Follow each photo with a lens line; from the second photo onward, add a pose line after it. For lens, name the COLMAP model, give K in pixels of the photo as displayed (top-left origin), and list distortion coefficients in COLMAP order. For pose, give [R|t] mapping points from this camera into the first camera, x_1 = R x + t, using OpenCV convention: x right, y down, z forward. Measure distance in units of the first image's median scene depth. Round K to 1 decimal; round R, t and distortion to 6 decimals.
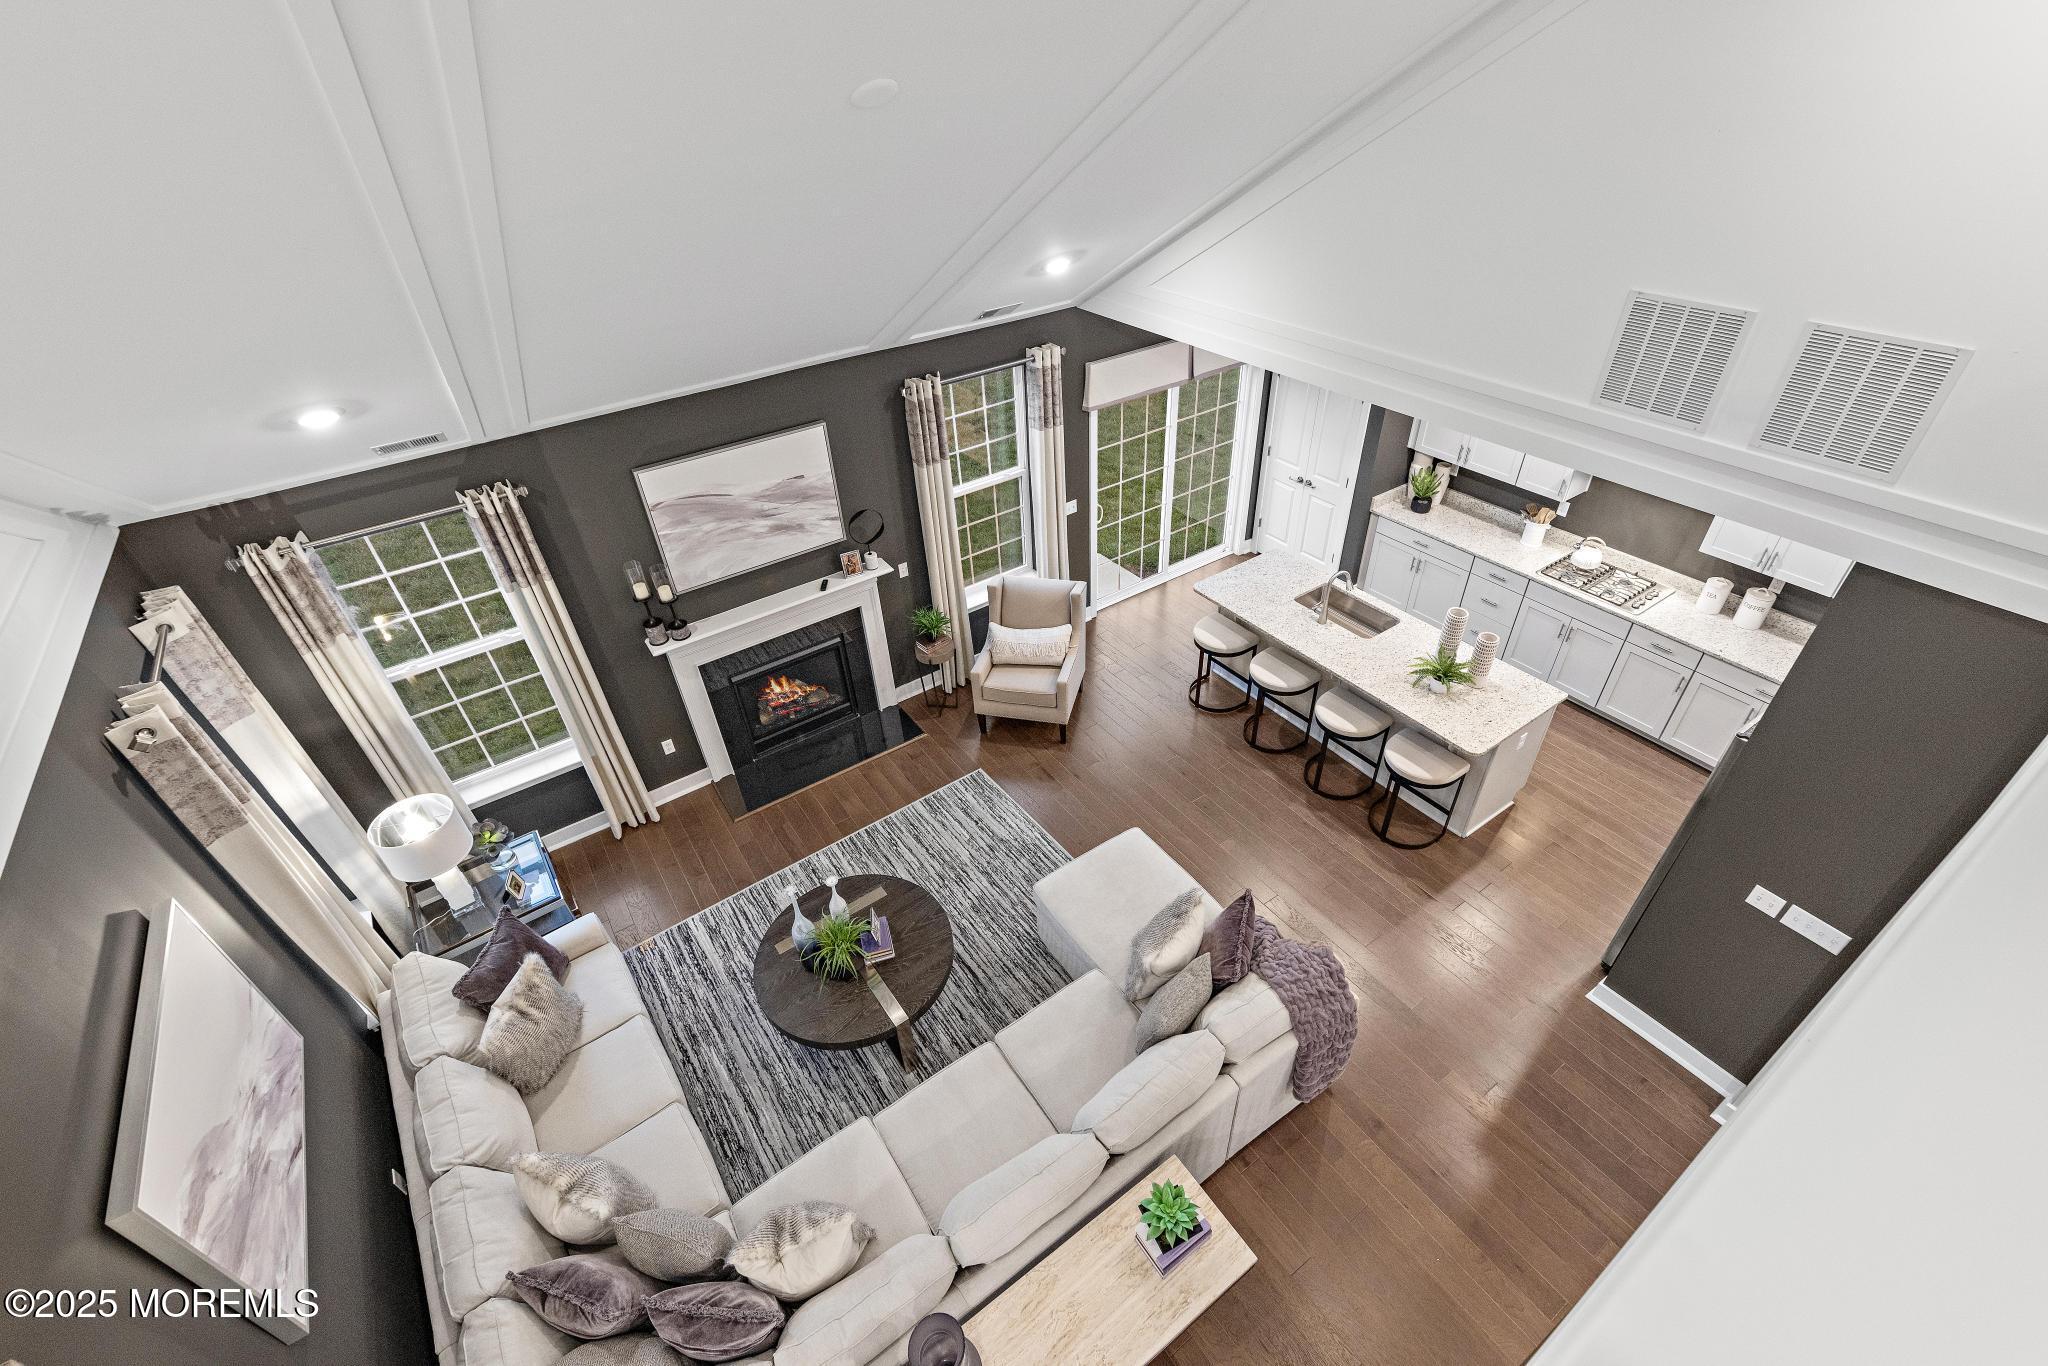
lens RADIAL K [[865.6, 0, 1024.0], [0, 865.6, 683.0], [0, 0, 1]] dist [0.000831, 0.000061]
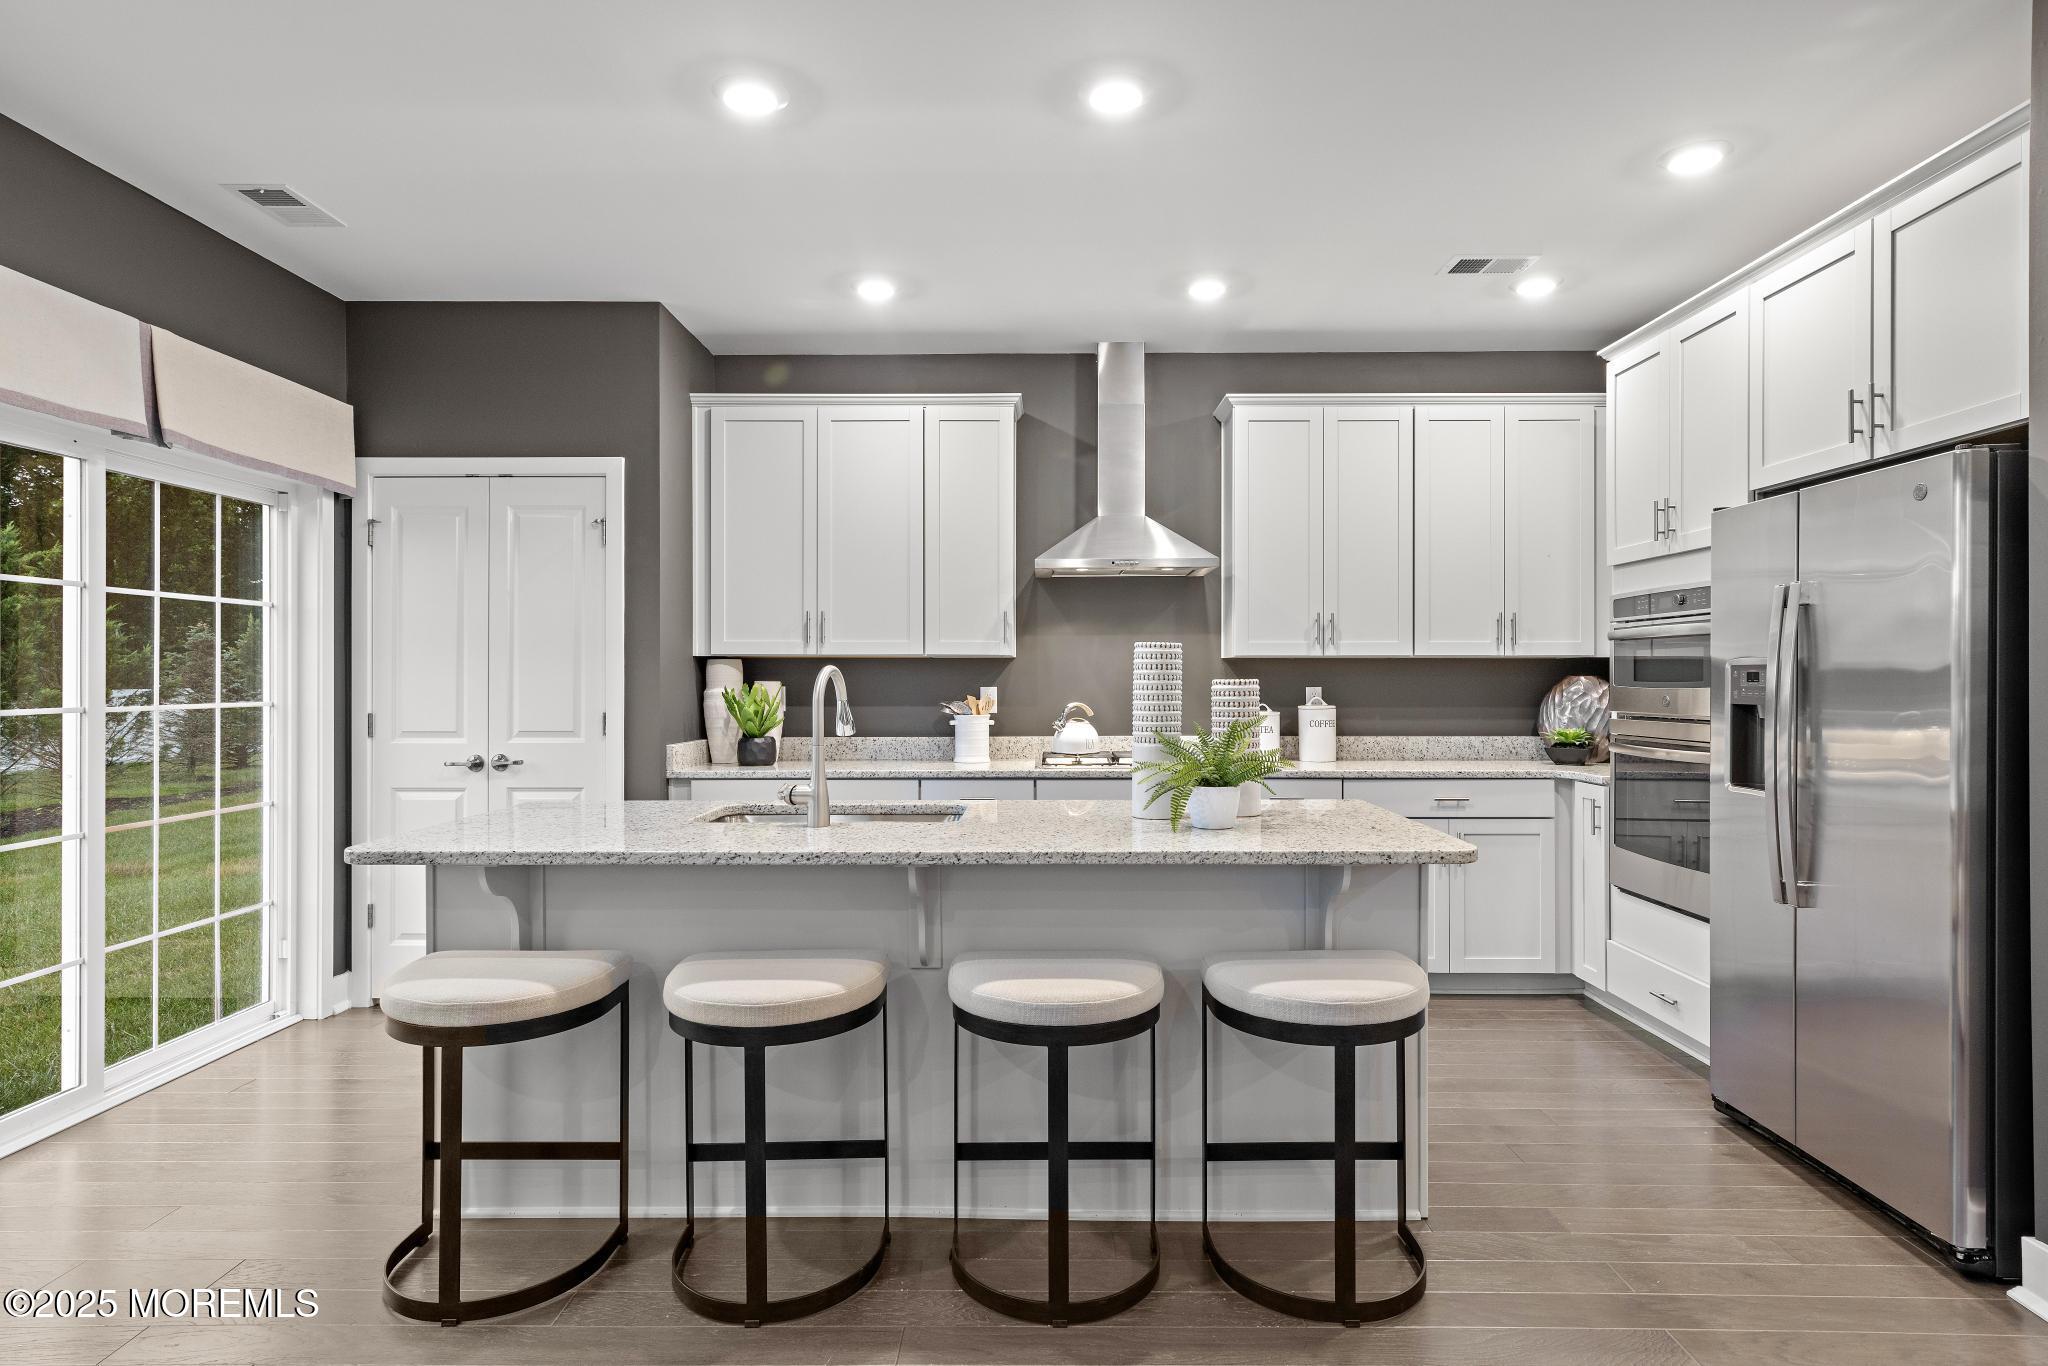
lens RADIAL K [[1126.0, 0, 1024.0], [0, 1126.0, 683.0], [0, 0, 1]] dist [0.022807, 0.000287]
pose [[0.571557, 0.044254, 0.819368, 0.014746], [0.481472, 0.790497, -0.378550, 0.070746], [-0.664460, 0.610865, 0.430507, 0.526150]]
